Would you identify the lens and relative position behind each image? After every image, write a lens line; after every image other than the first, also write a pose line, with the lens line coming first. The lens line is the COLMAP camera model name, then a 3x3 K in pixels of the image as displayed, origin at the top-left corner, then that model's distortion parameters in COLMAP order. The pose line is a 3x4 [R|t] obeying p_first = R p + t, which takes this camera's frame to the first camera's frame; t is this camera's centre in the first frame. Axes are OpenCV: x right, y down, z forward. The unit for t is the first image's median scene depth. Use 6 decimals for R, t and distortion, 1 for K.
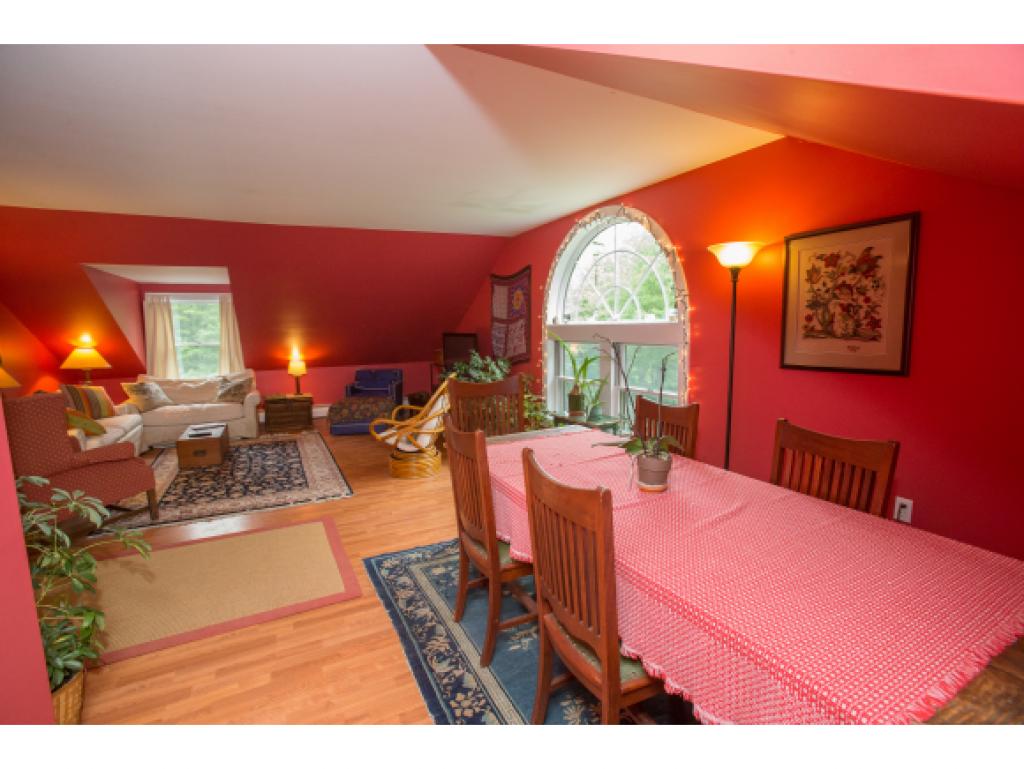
lens RADIAL K [[467.6, 0, 513.0], [0, 467.6, 392.6], [0, 0, 1]] dist [-0.074696, 0.029937]
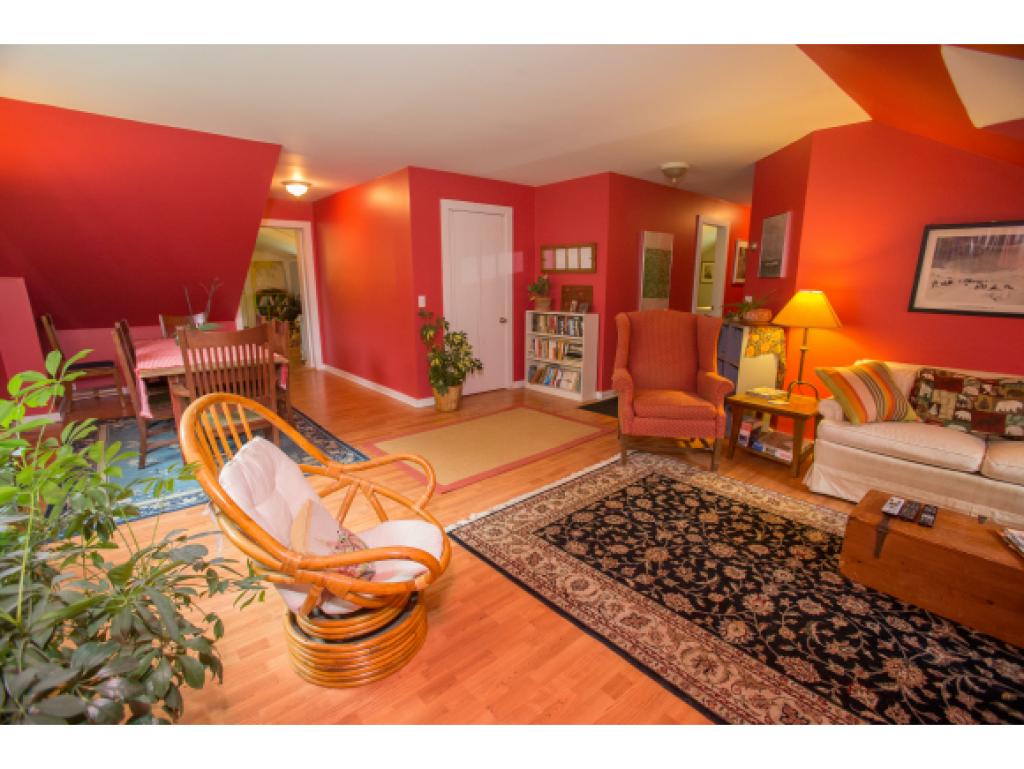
lens RADIAL K [[467.6, 0, 513.0], [0, 467.6, 392.6], [0, 0, 1]] dist [-0.074696, 0.029937]
pose [[-0.972840, 0.073305, -0.219564, -0.312106], [-0.013380, 0.929138, 0.369490, -0.197330], [0.231090, 0.362393, -0.902922, 1.546330]]
